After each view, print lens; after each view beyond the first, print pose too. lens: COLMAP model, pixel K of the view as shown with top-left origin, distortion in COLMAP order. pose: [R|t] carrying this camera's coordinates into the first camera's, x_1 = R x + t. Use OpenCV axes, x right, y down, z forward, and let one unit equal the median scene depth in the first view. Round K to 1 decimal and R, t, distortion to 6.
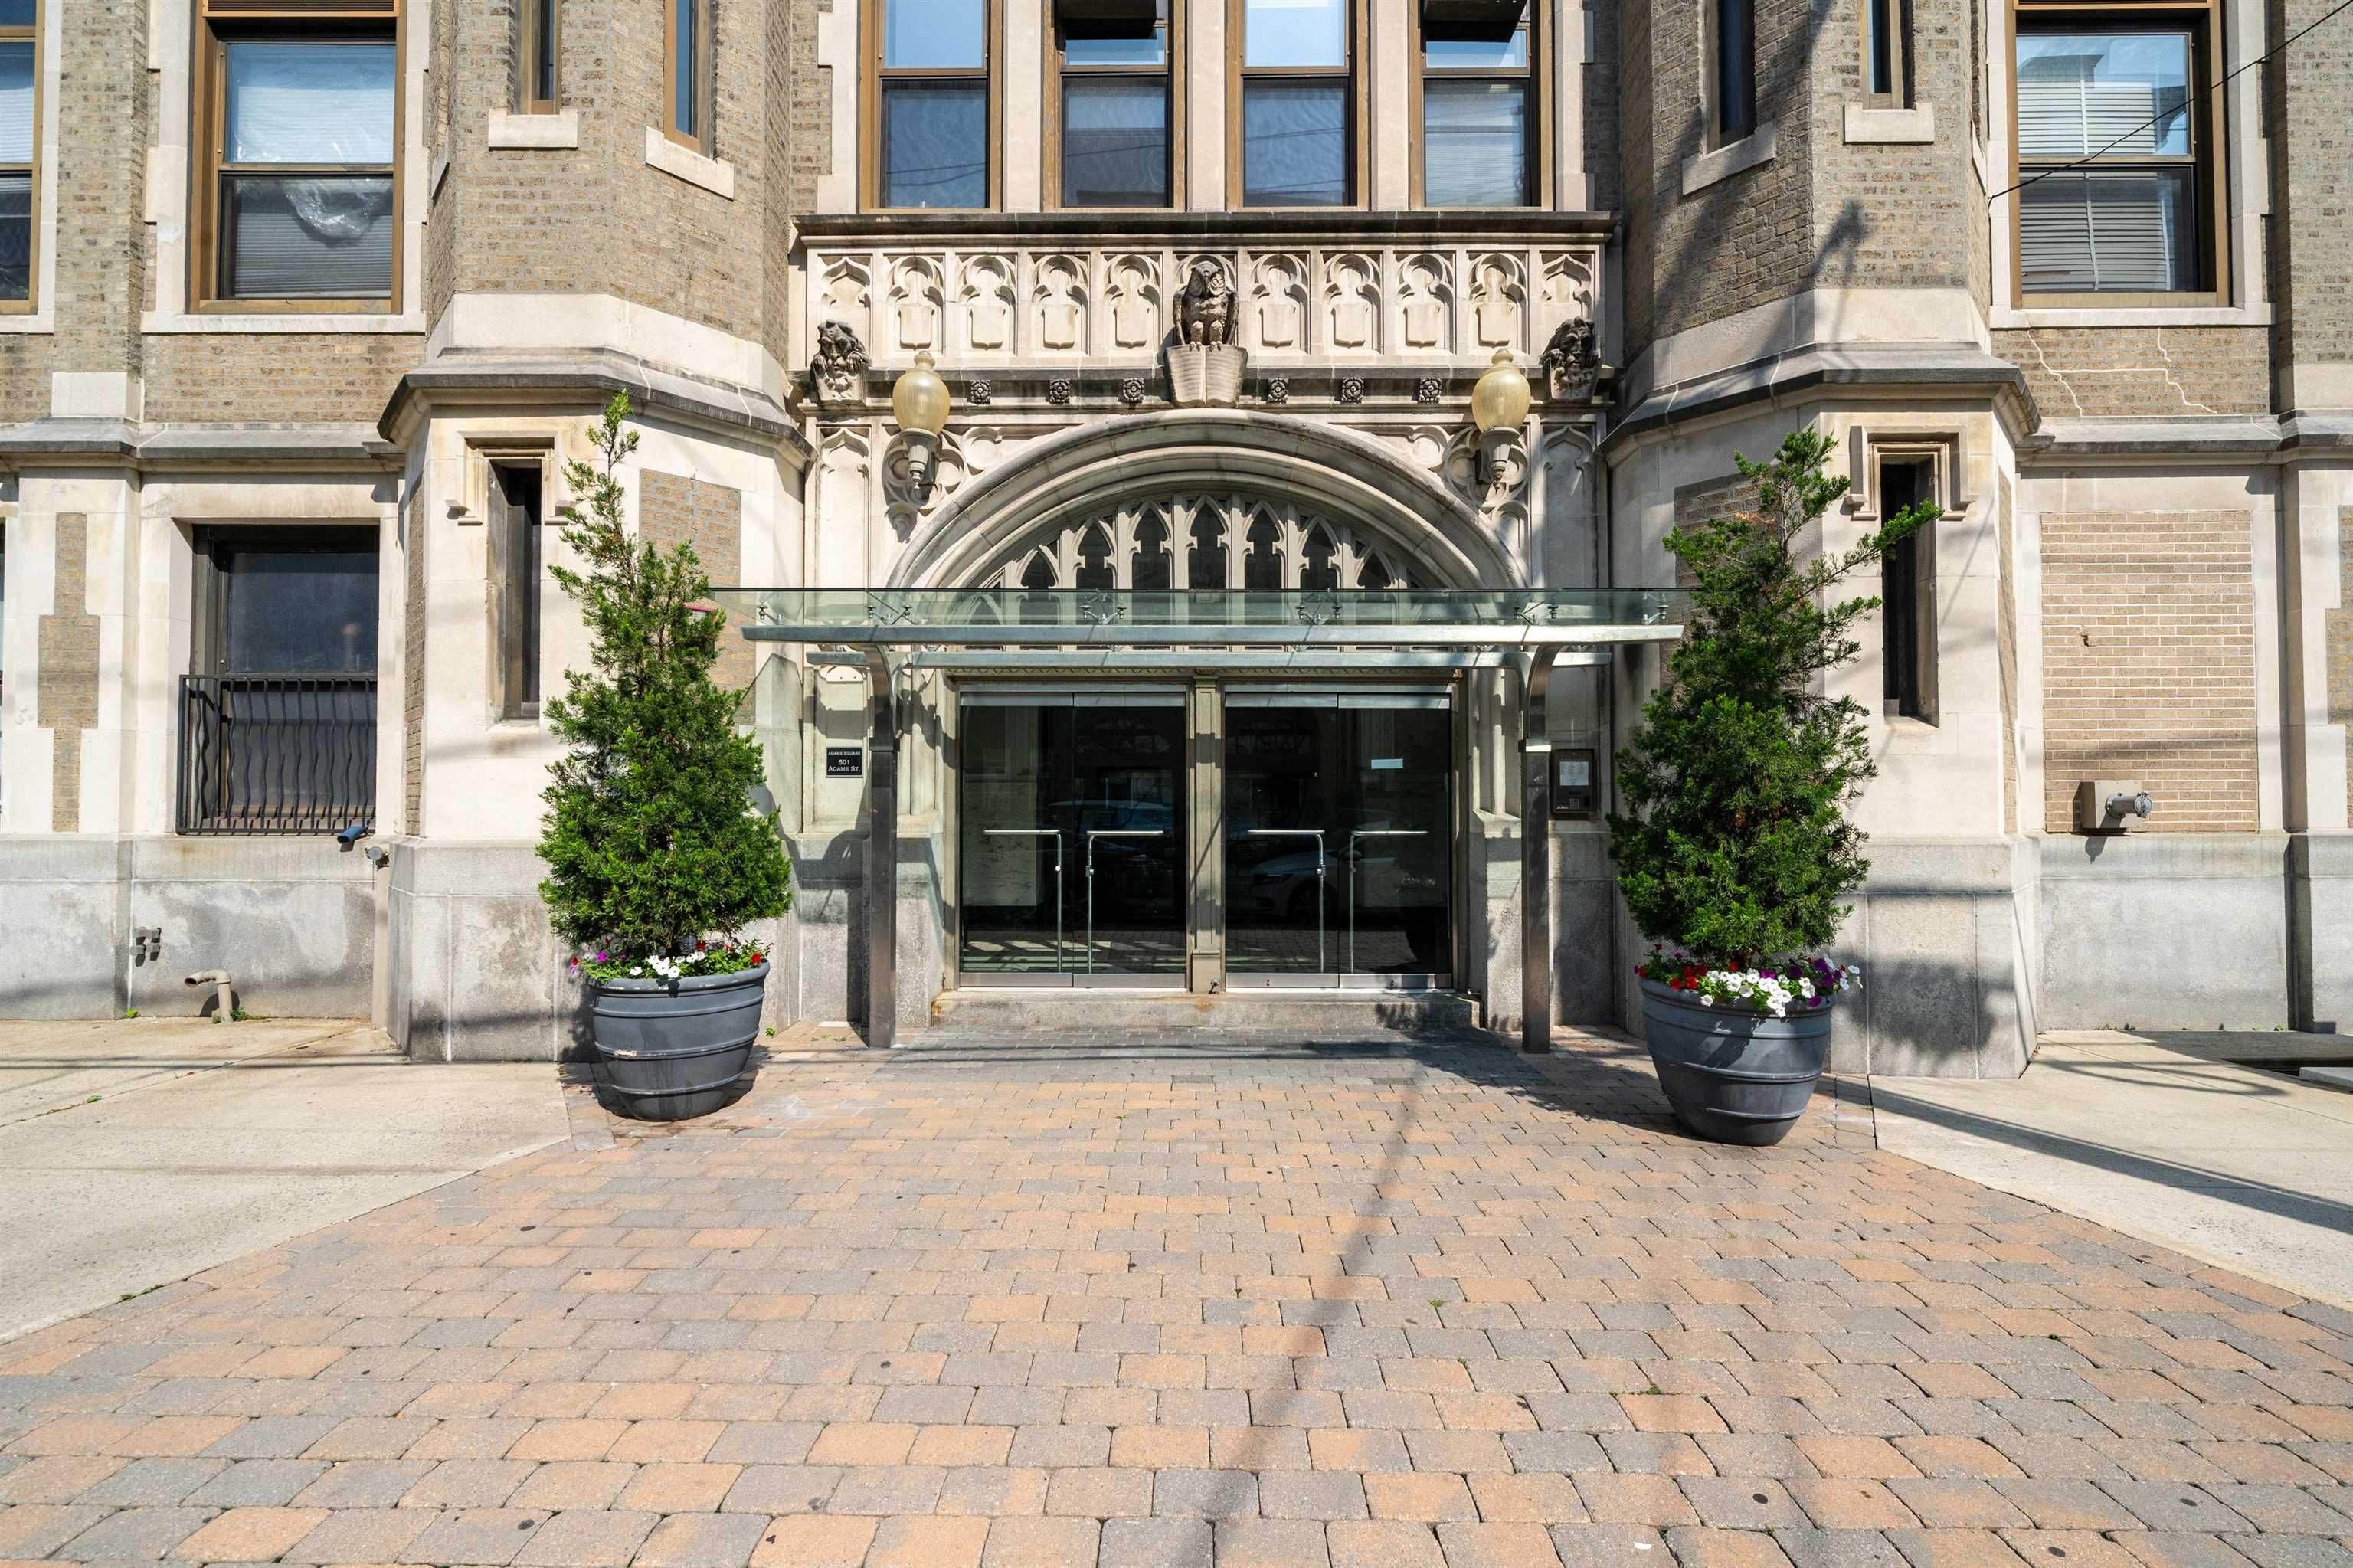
lens RADIAL K [[1025.3, 0, 1176.5], [0, 1025.3, 784.0], [0, 0, 1]] dist [-0.001938, 0.000010]
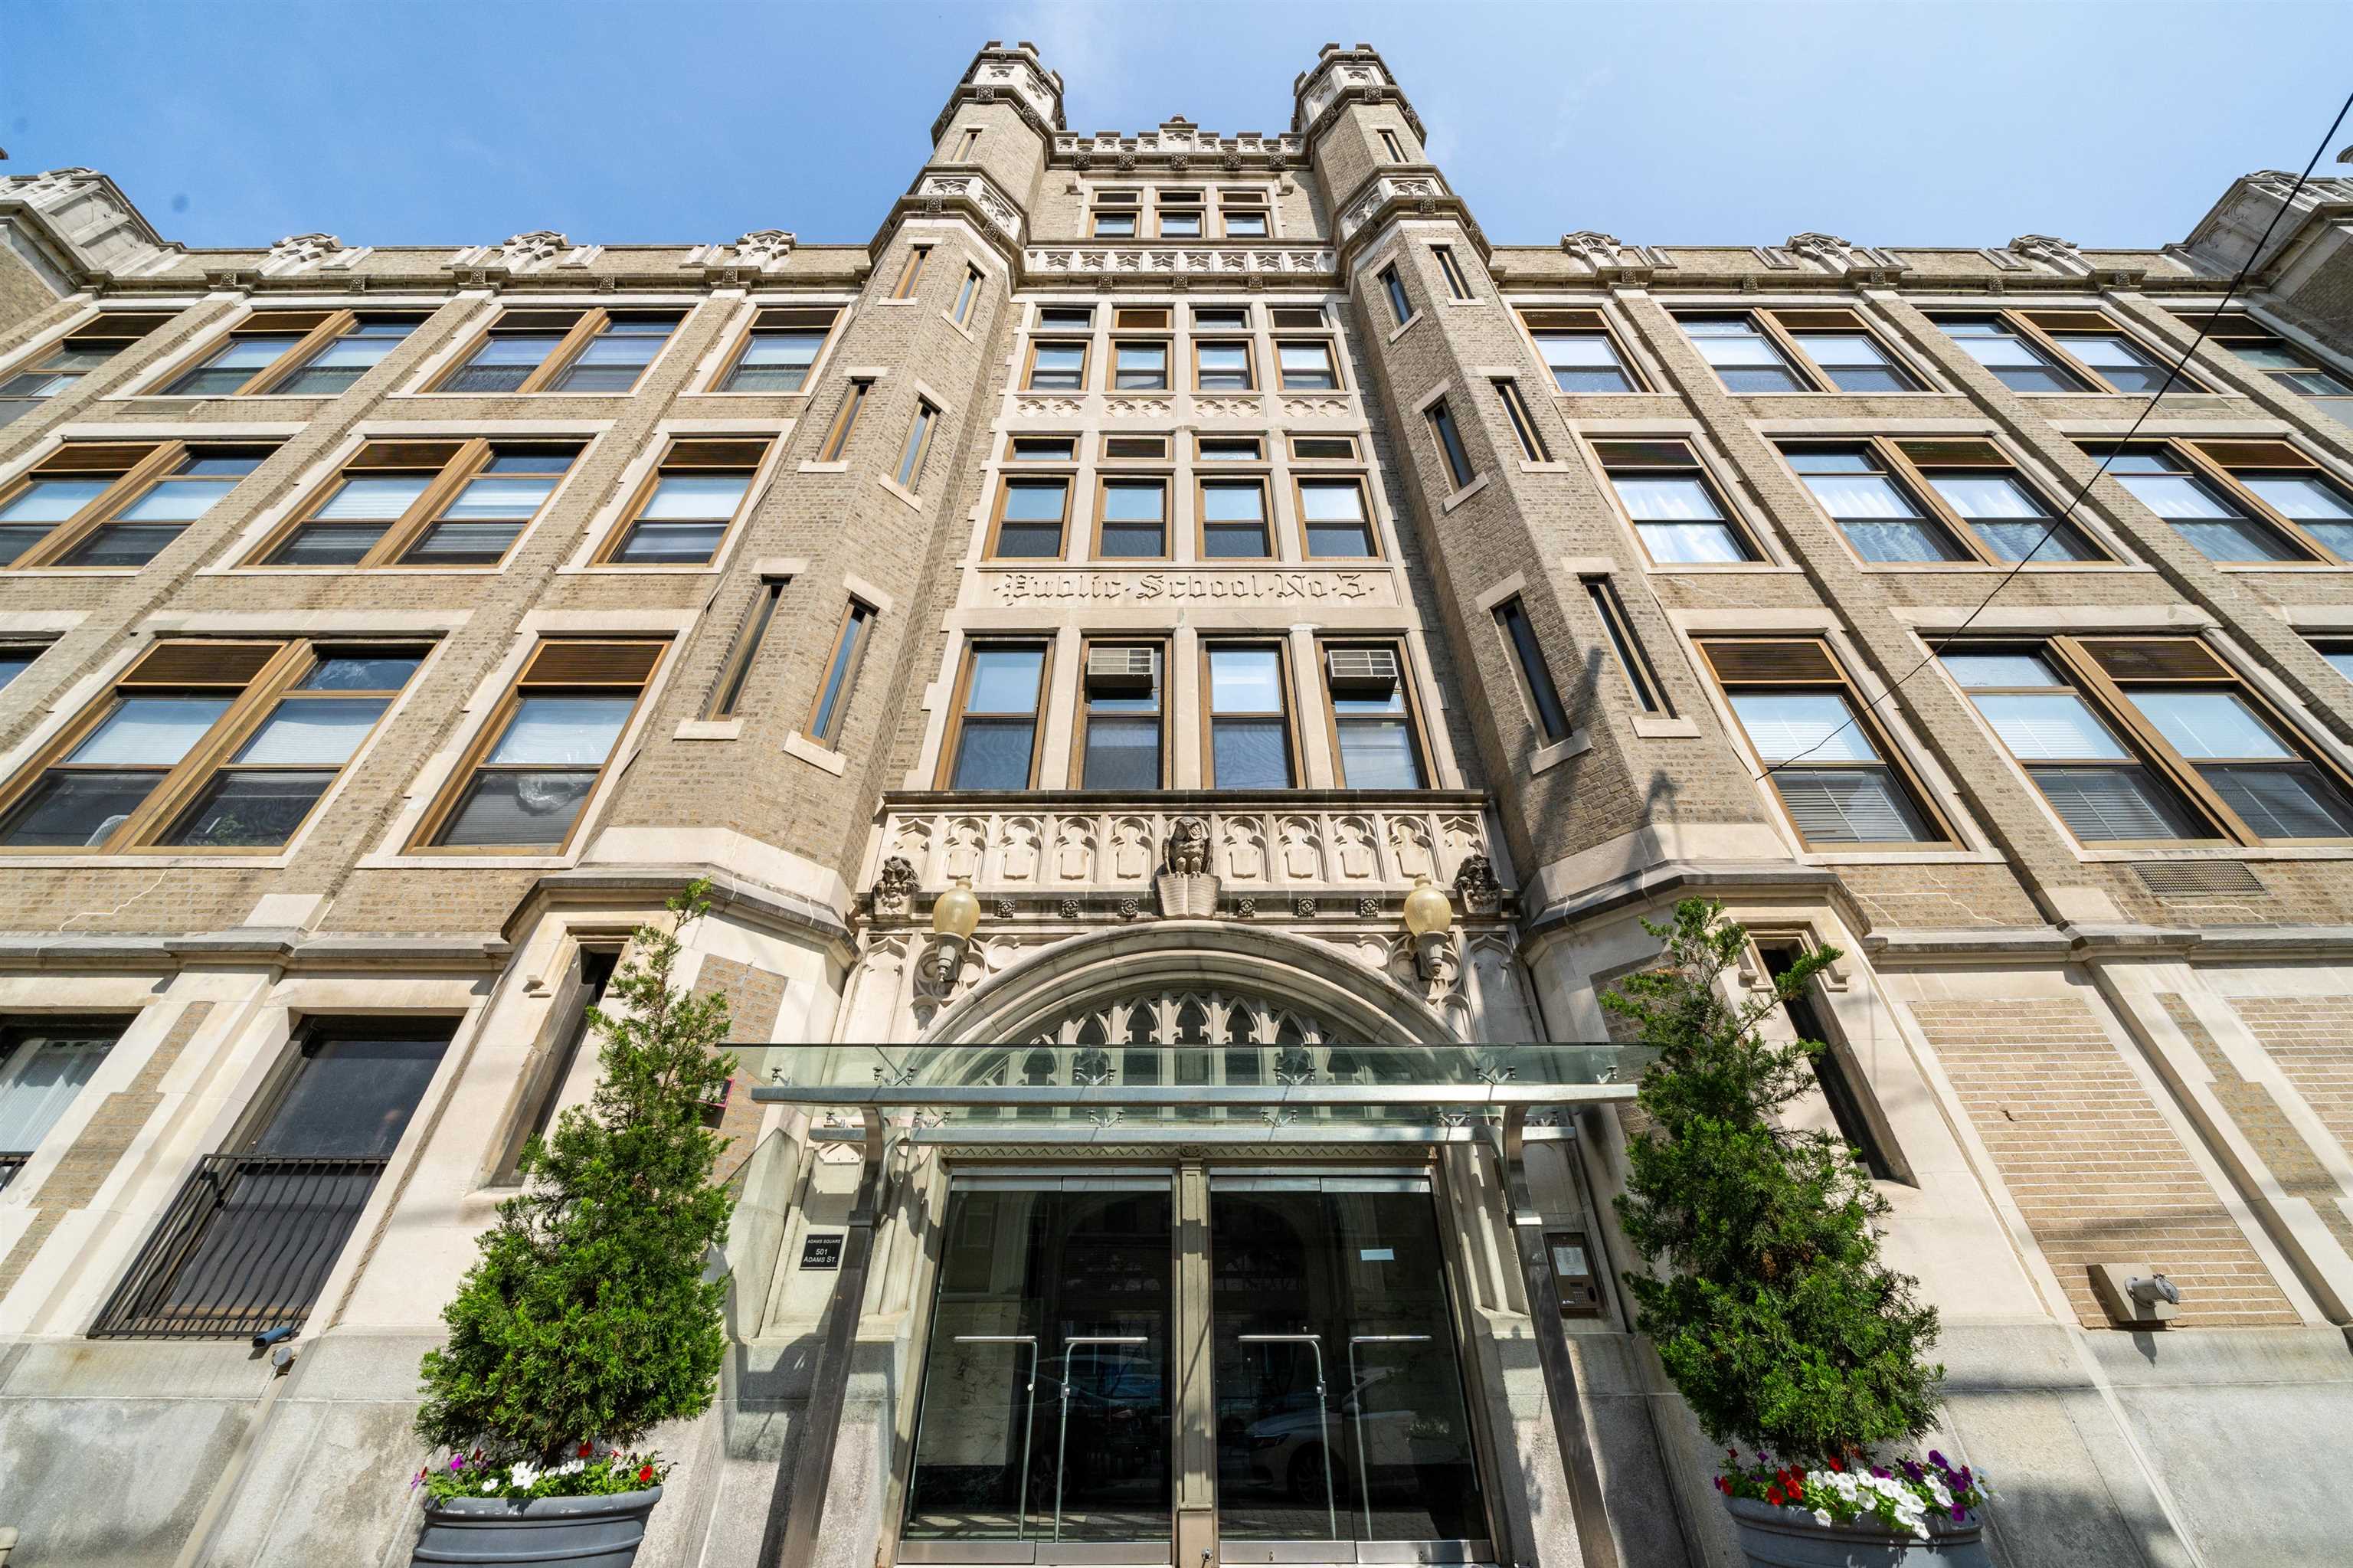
lens RADIAL K [[828.7, 0, 1176.5], [0, 828.7, 784.0], [0, 0, 1]] dist [-0.006025, -0.000436]
pose [[0.999967, 0.003315, 0.007472, 0.006371], [0.001667, 0.812185, -0.583398, 0.078314], [-0.008002, 0.583391, 0.812152, 0.100938]]
